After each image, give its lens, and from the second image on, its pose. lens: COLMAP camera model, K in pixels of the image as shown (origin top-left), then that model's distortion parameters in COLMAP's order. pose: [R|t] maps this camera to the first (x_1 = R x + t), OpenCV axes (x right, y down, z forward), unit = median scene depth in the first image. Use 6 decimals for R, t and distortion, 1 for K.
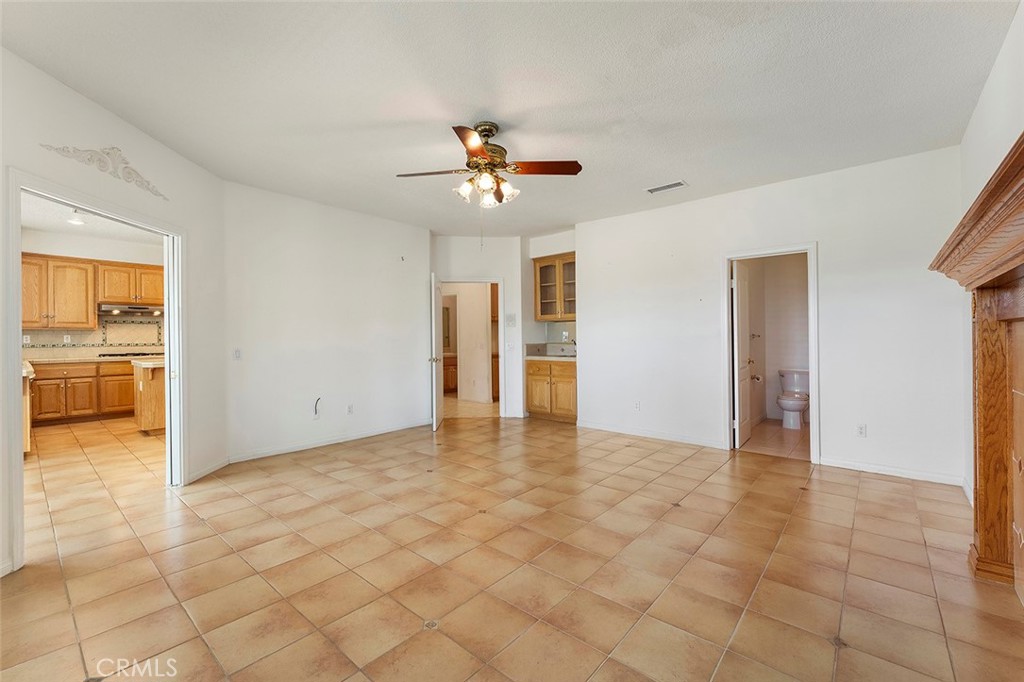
lens RADIAL K [[423.3, 0, 506.2], [0, 423.3, 341.5], [0, 0, 1]] dist [0.000641, -0.000190]
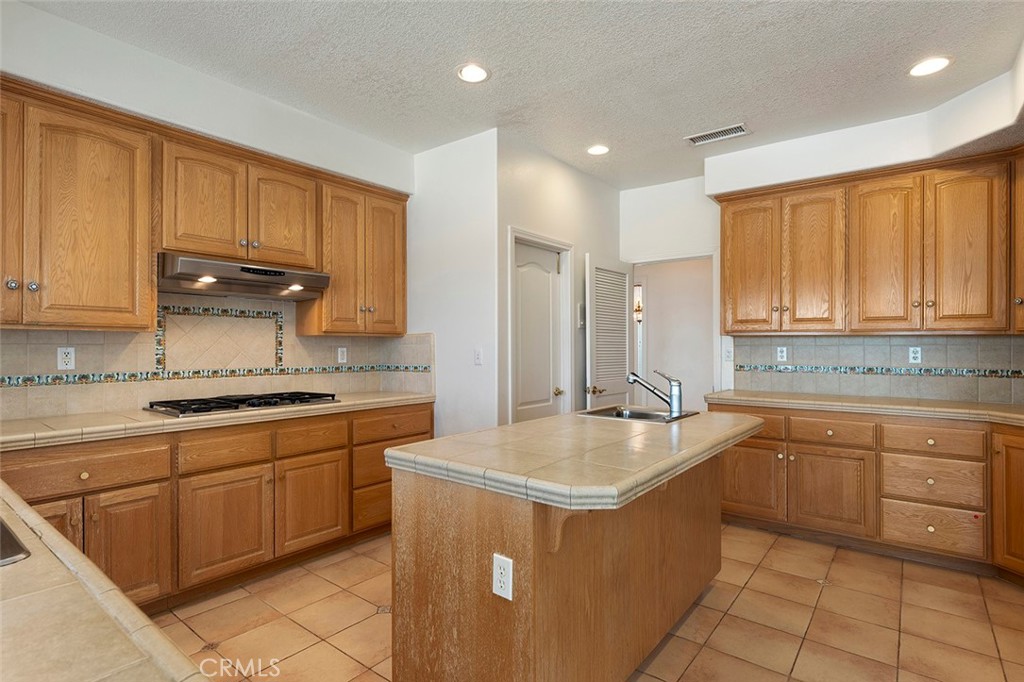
lens RADIAL K [[511.9, 0, 510.4], [0, 511.9, 346.0], [0, 0, 1]] dist [-0.000732, 0.000879]
pose [[0.998889, 0.005979, 0.046742, -0.709574], [-0.005588, 0.999948, -0.008483, -0.014575], [-0.046790, 0.008213, 0.998871, 0.584934]]
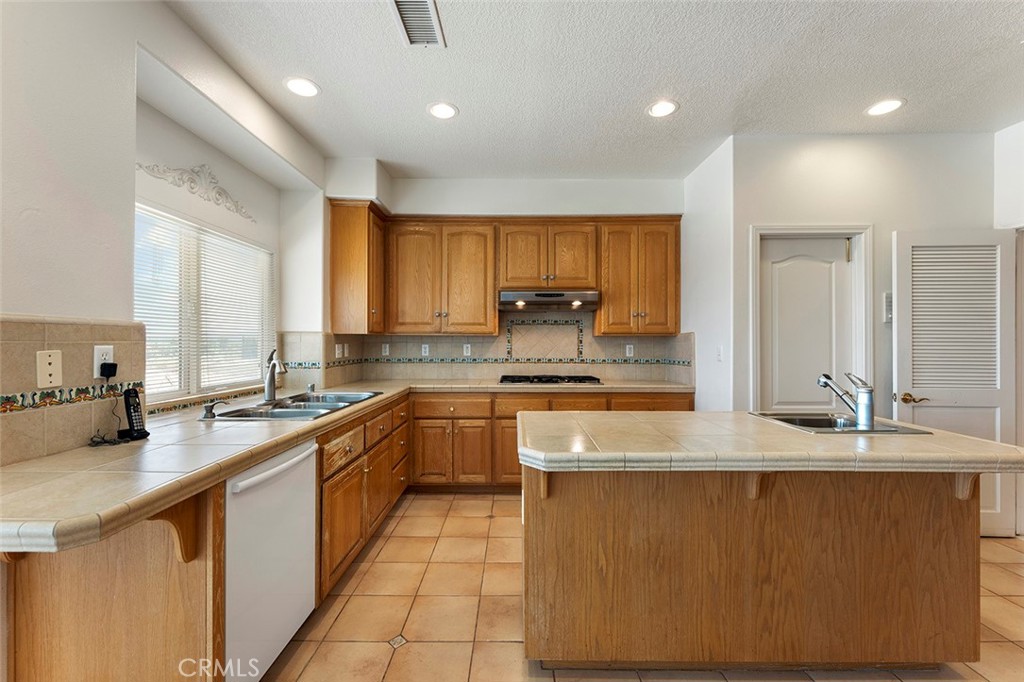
lens RADIAL K [[423.3, 0, 511.4], [0, 423.3, 346.1], [0, 0, 1]] dist [0.000641, -0.000190]
pose [[0.651670, 0.010491, -0.758430, -0.506897], [-0.010725, 0.999932, 0.004616, -0.015890], [0.758426, 0.005126, 0.651738, 0.633662]]
